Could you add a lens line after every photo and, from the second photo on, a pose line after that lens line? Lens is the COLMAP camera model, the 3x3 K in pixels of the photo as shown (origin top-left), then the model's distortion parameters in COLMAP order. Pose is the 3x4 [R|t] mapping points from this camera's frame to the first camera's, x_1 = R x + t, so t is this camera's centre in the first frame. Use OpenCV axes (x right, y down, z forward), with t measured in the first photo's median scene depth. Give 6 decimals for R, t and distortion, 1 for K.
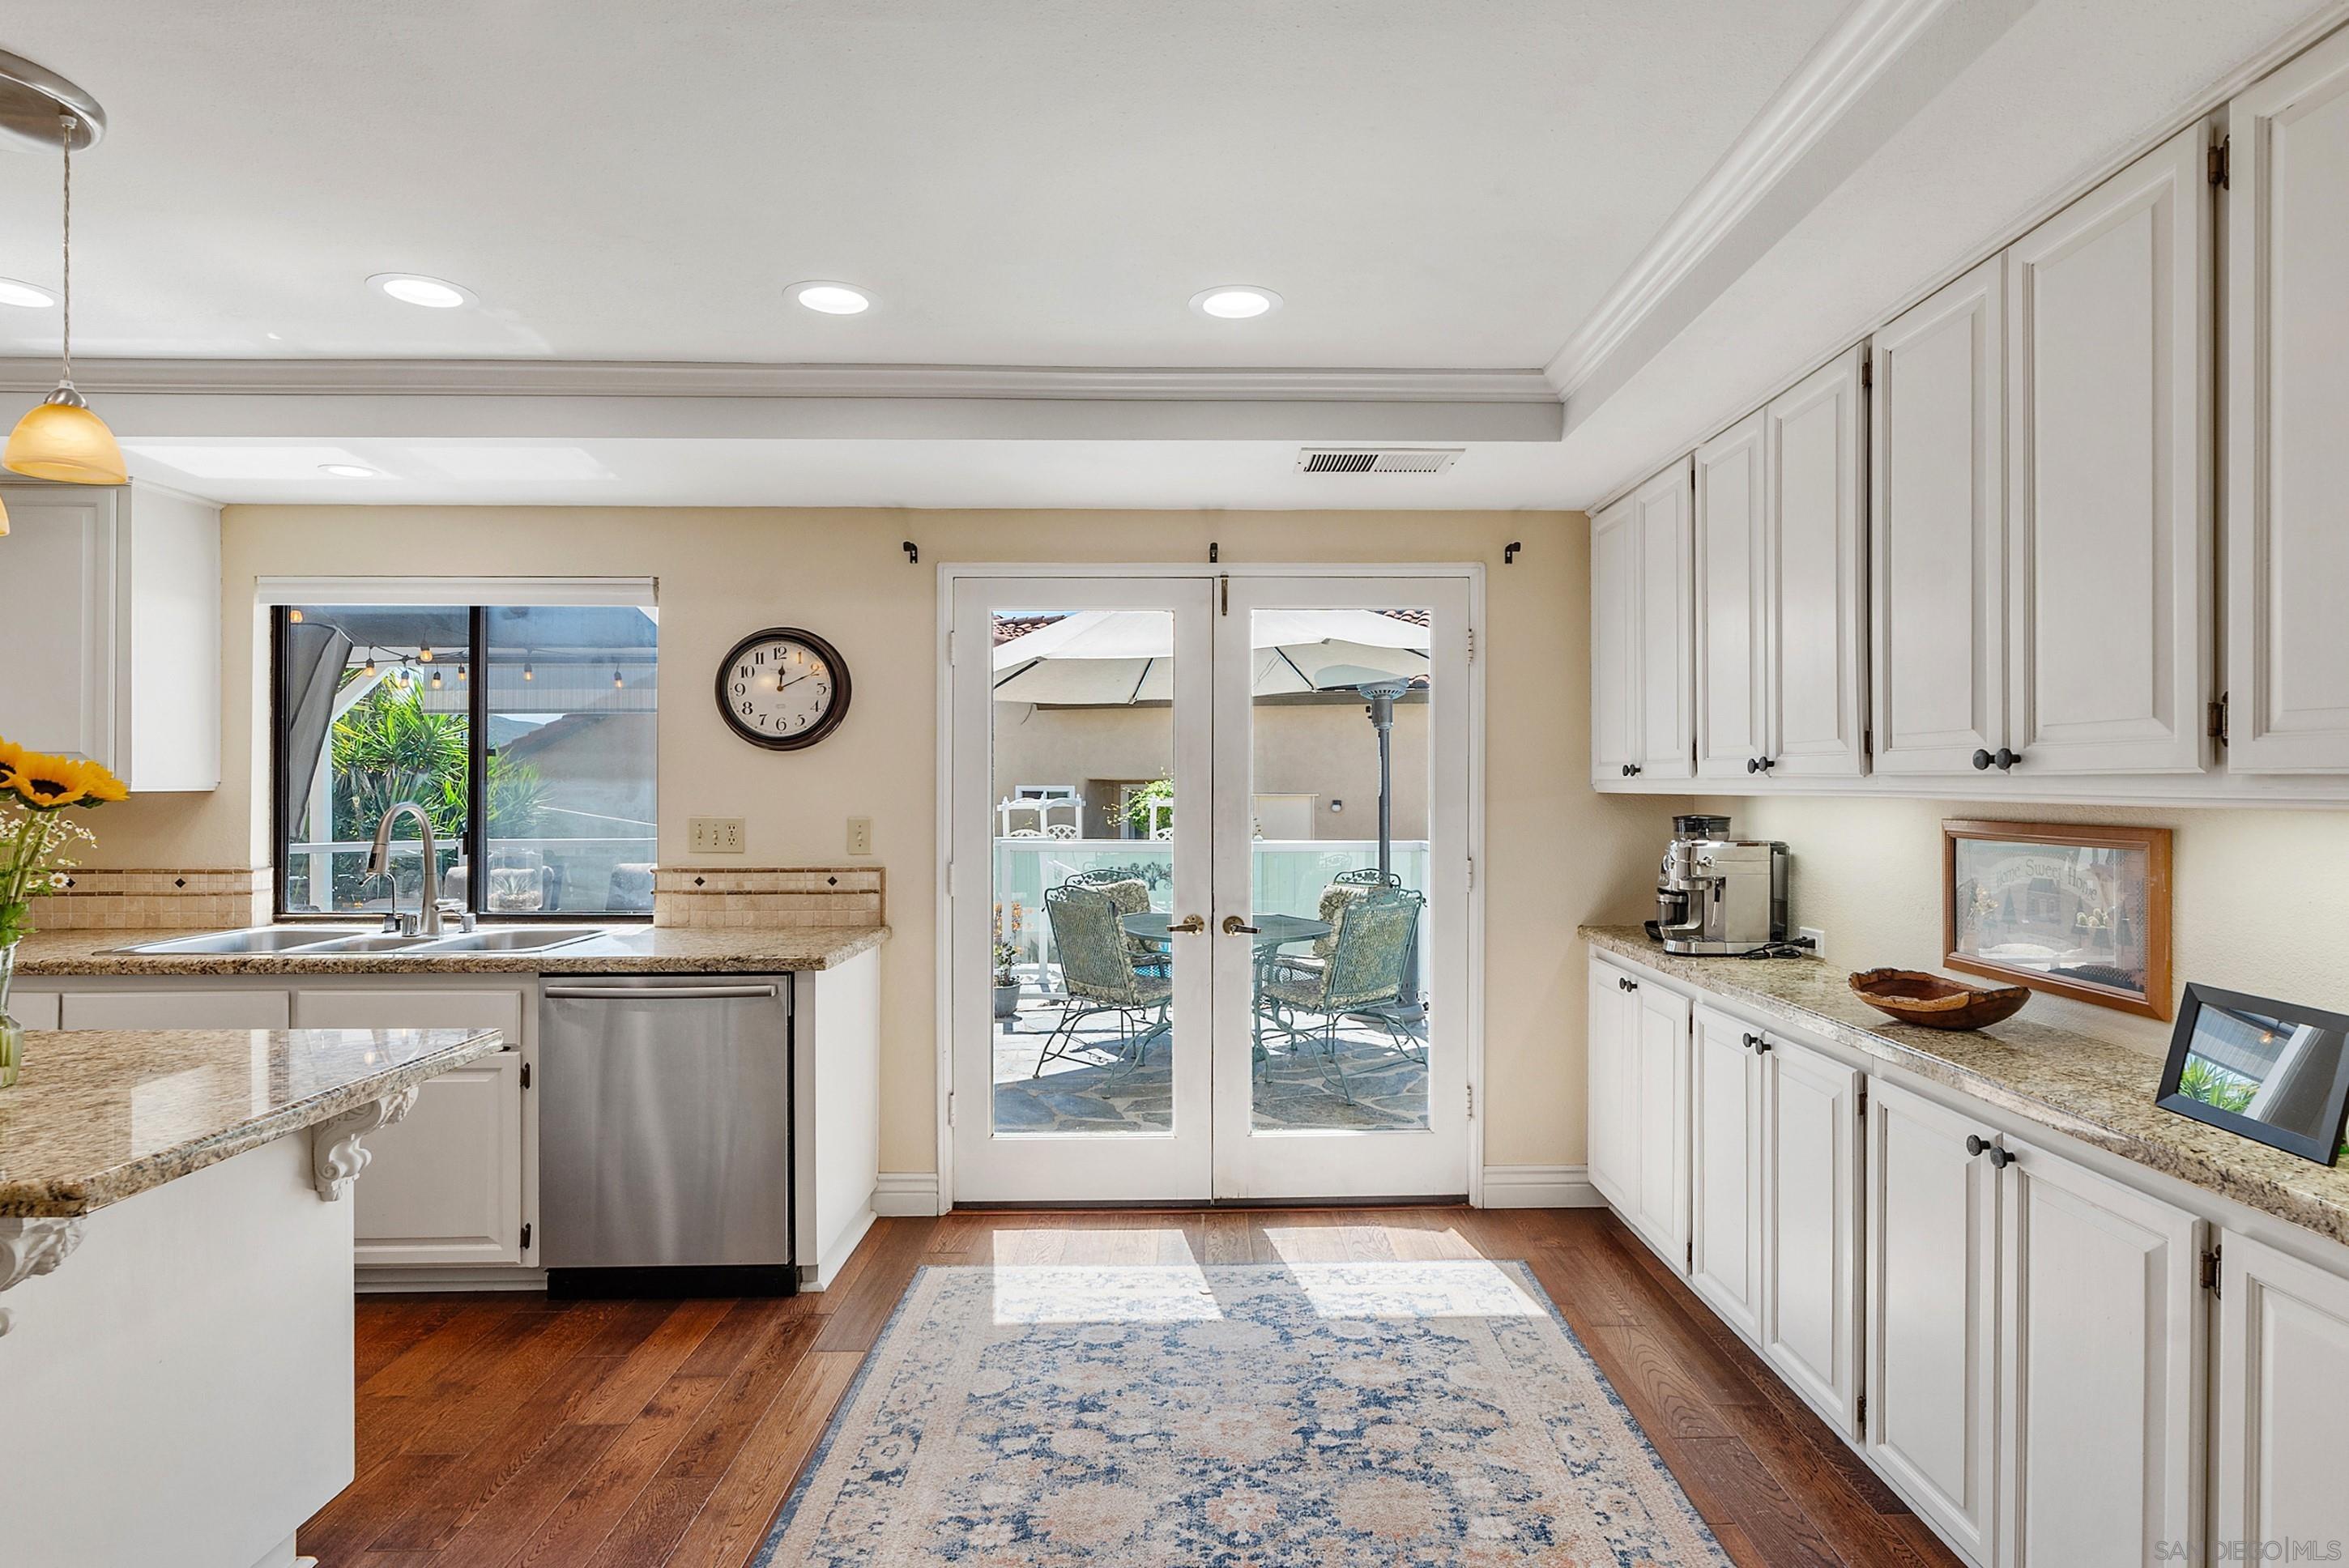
lens RADIAL K [[1095.0, 0, 1235.2], [0, 1095.0, 780.2], [0, 0, 1]] dist [-0.003617, 0.000003]
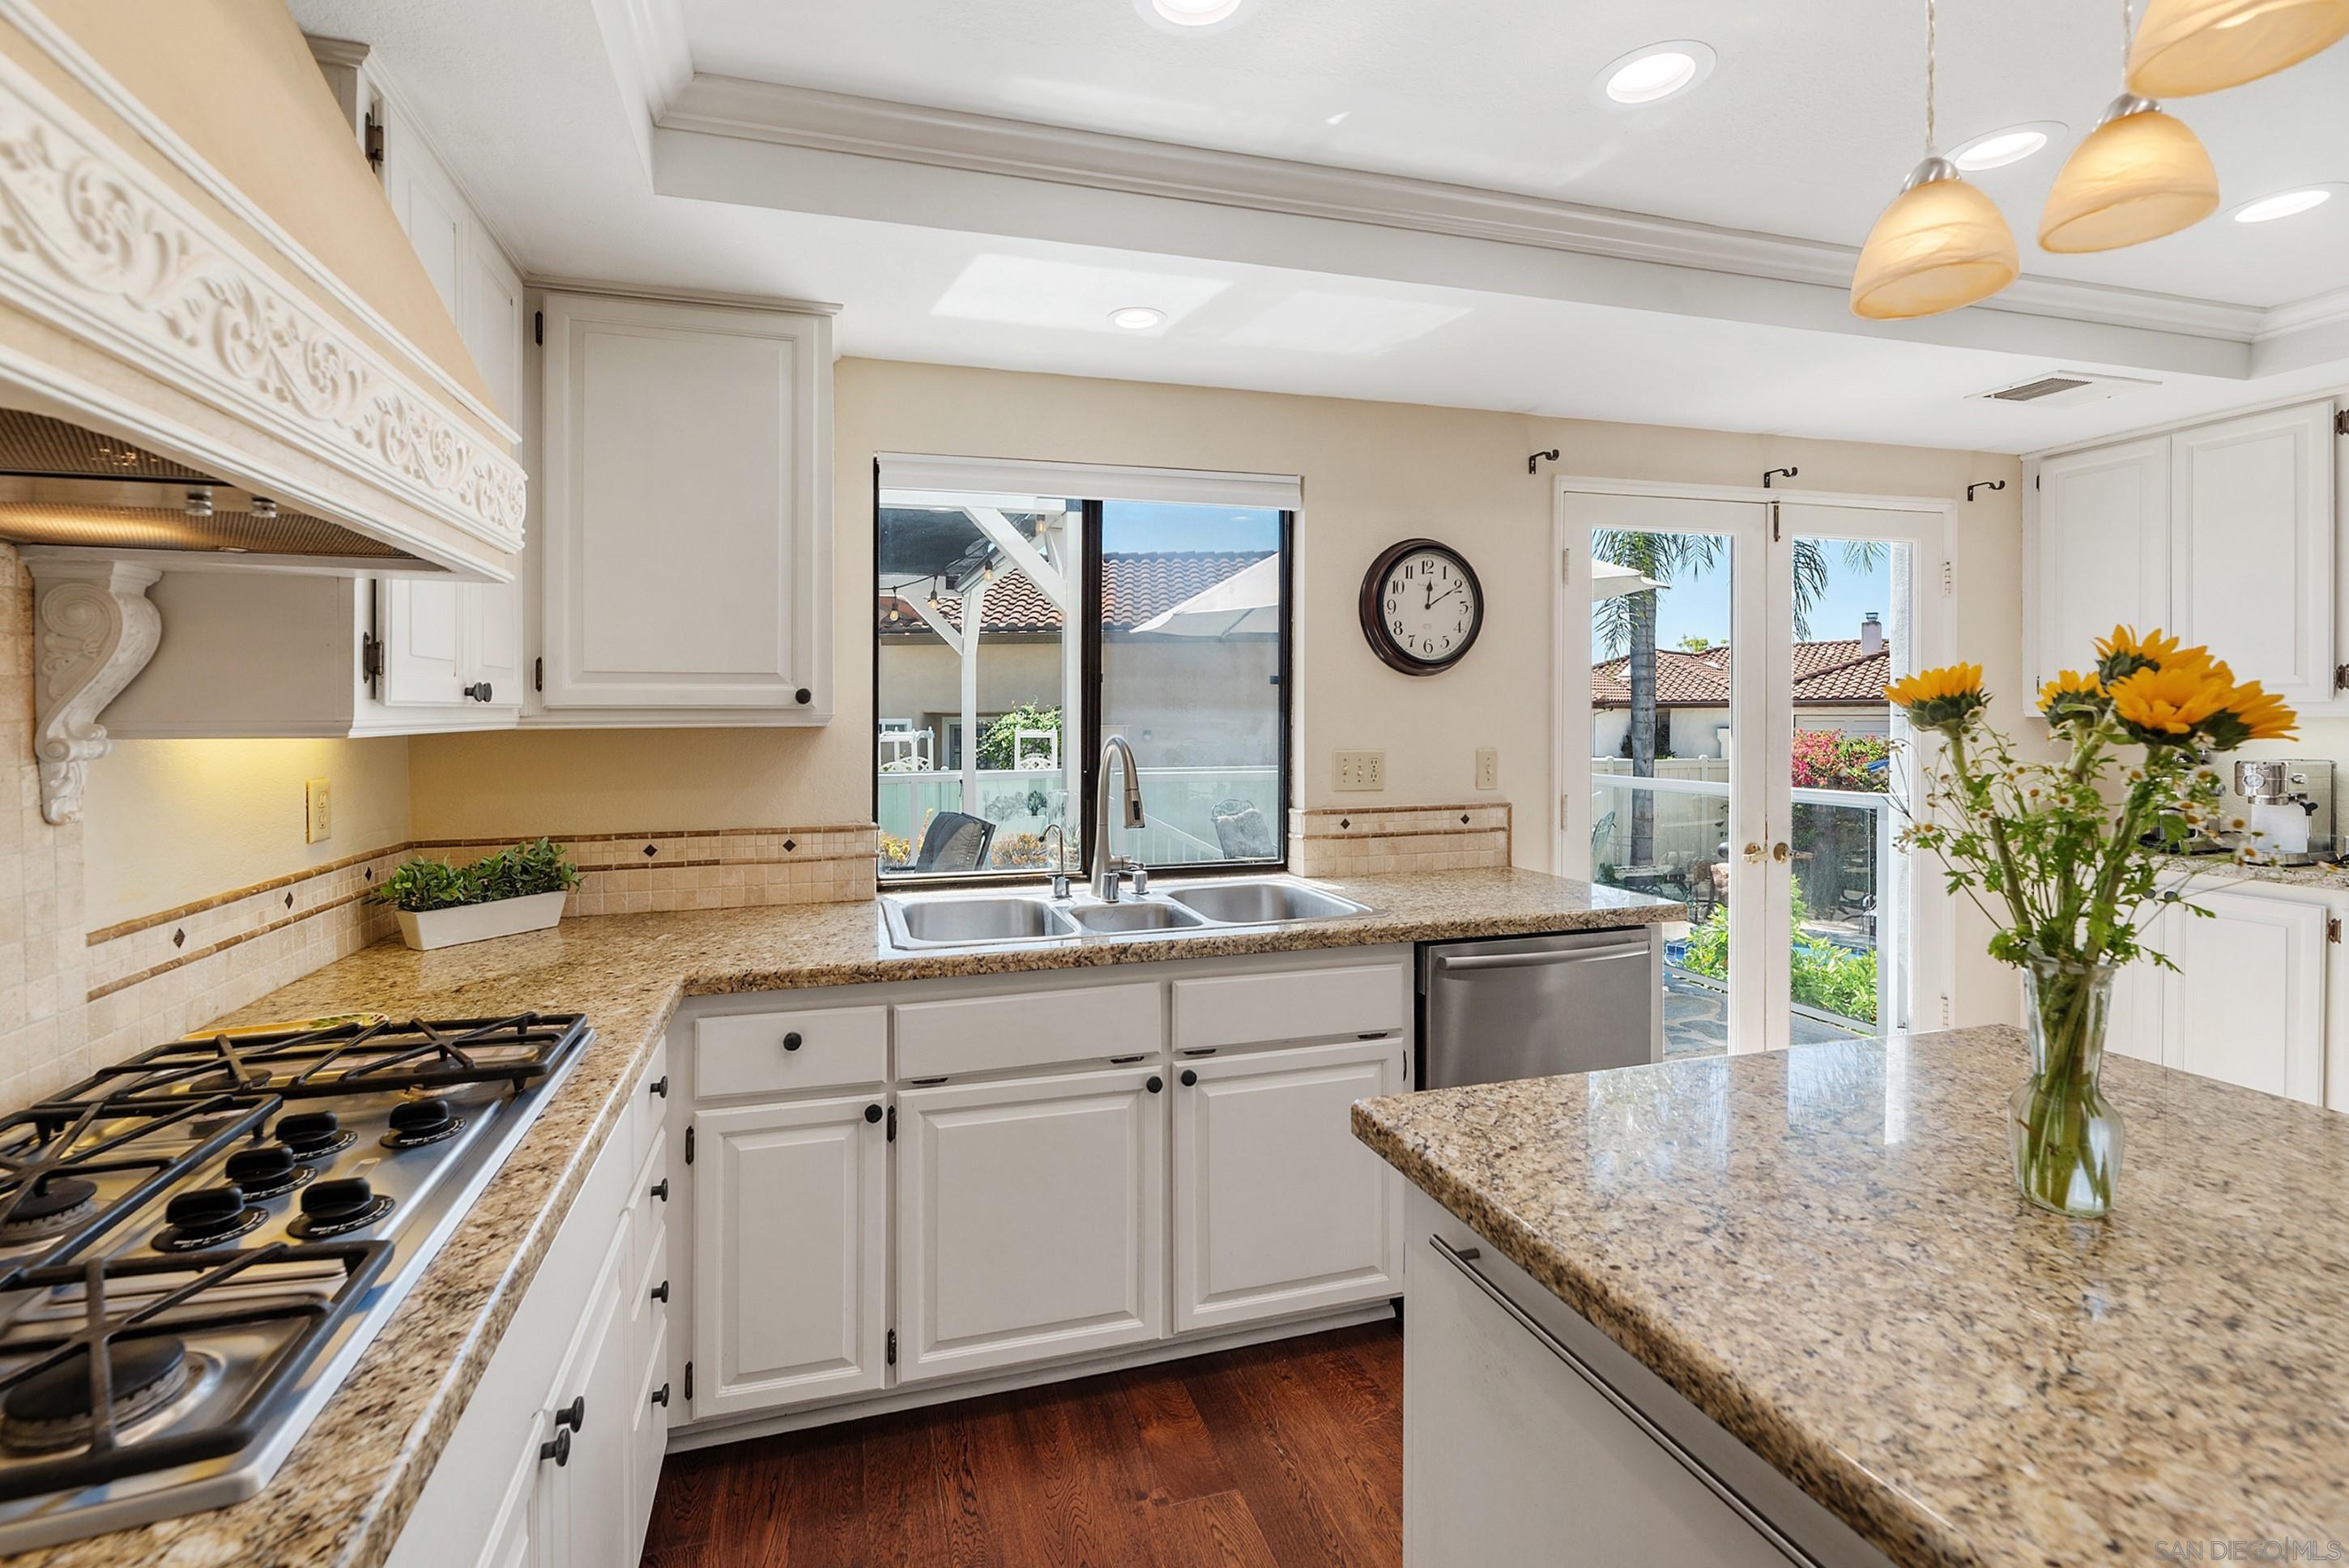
lens RADIAL K [[997.0, 0, 1146.5], [0, 997.0, 722.9], [0, 0, 1]] dist [-0.008135, -0.000723]
pose [[0.979771, -0.007955, 0.199962, -0.863035], [0.005830, 0.999920, 0.011213, 0.001113], [-0.200035, -0.009820, 0.979739, 0.263433]]
